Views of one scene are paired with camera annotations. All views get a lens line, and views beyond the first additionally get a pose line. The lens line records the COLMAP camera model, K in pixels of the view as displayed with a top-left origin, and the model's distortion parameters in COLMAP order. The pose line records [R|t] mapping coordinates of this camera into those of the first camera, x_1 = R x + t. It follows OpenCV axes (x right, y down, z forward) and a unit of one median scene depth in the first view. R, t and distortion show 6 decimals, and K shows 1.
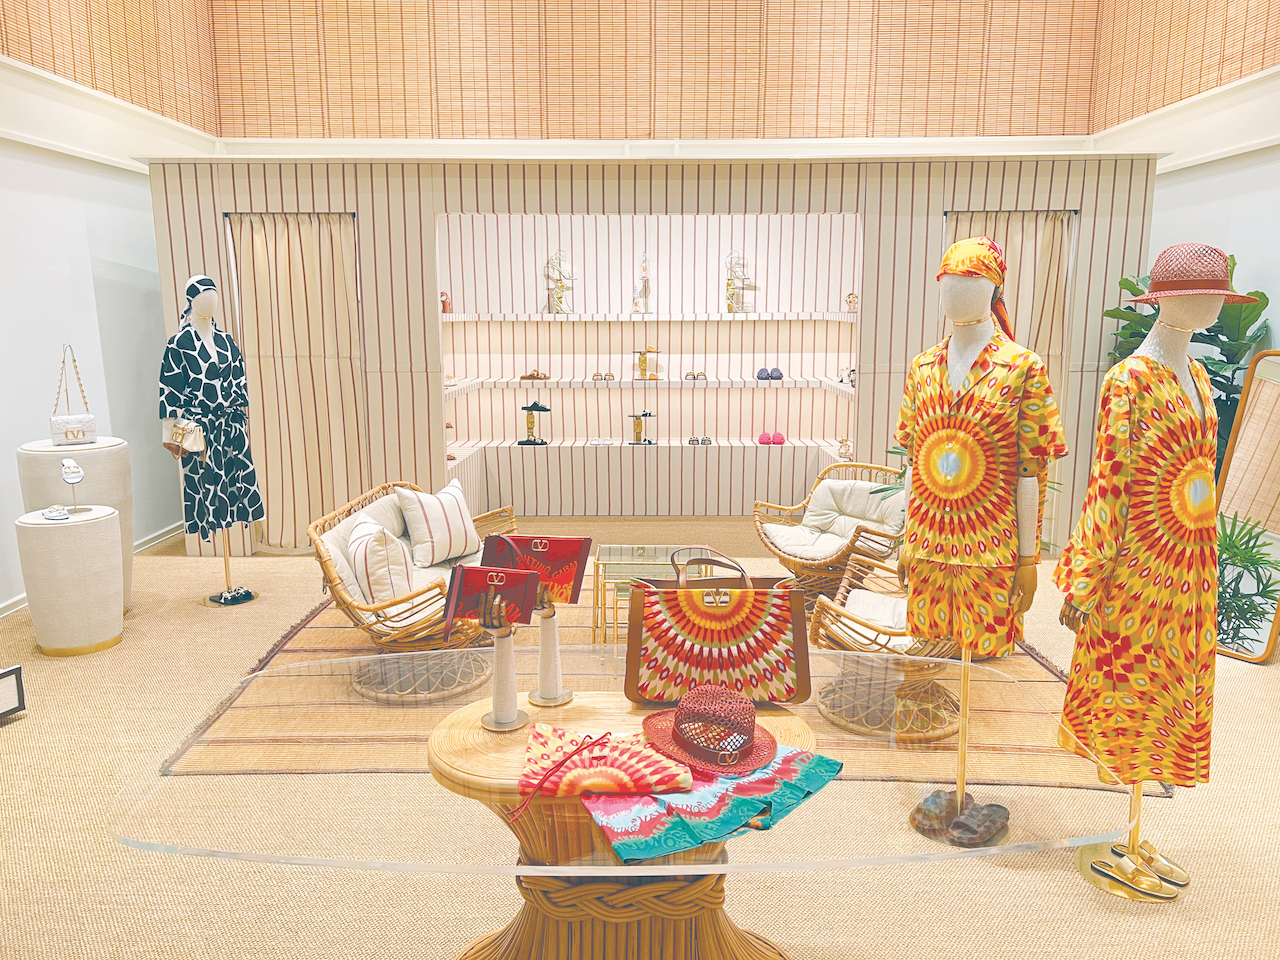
lens RADIAL K [[957.7, 0, 642.9], [0, 957.7, 479.1], [0, 0, 1]] dist [0.021986, -0.018871]
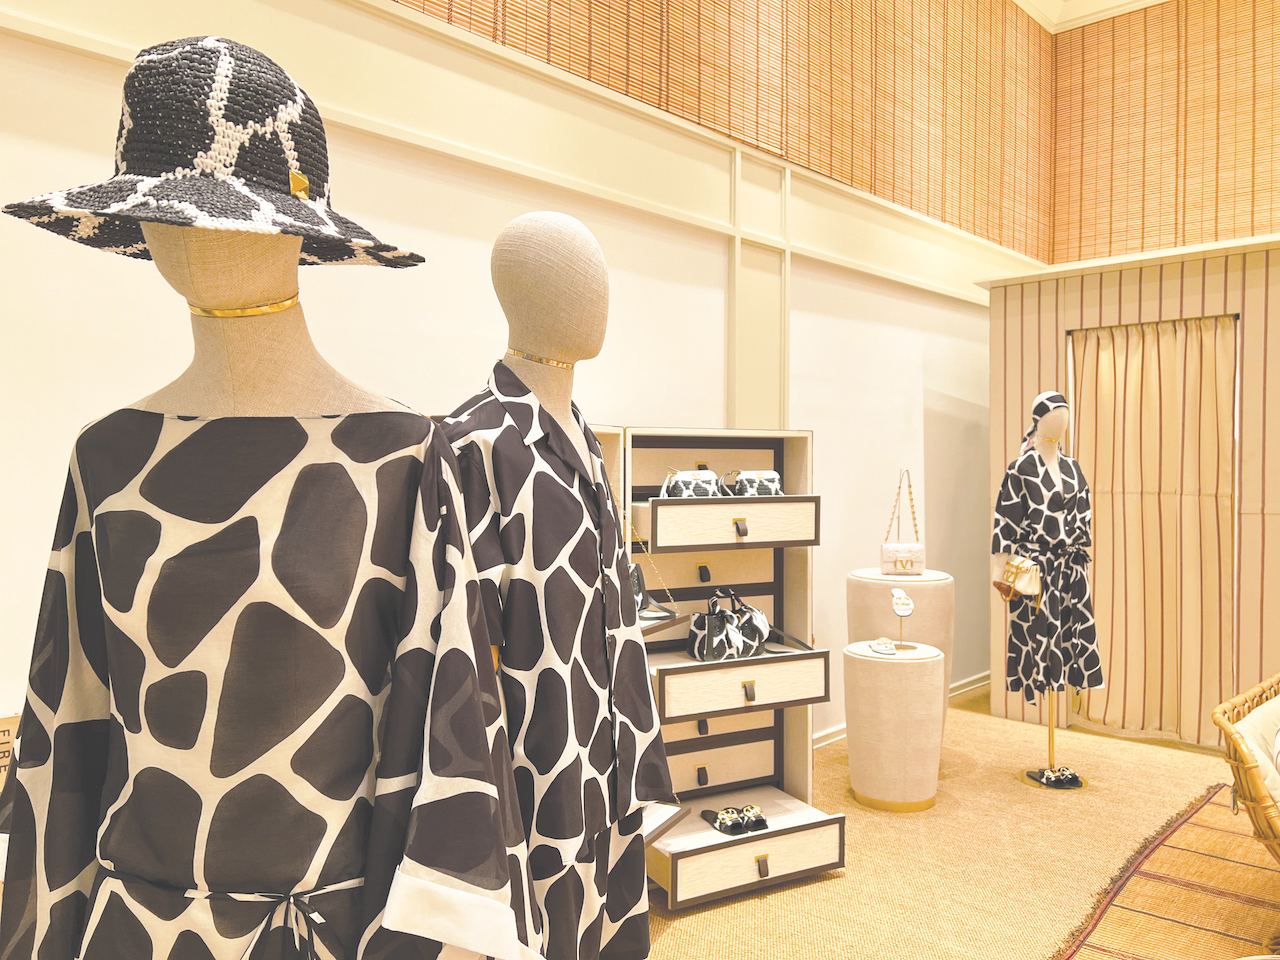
lens RADIAL K [[957.7, 0, 639.7], [0, 957.7, 480.0], [0, 0, 1]] dist [0.021986, -0.018871]
pose [[0.730069, 0.006624, -0.683342, -0.134026], [-0.119952, 0.985670, -0.118600, 0.013093], [0.672764, 0.168555, 0.720401, 0.136843]]
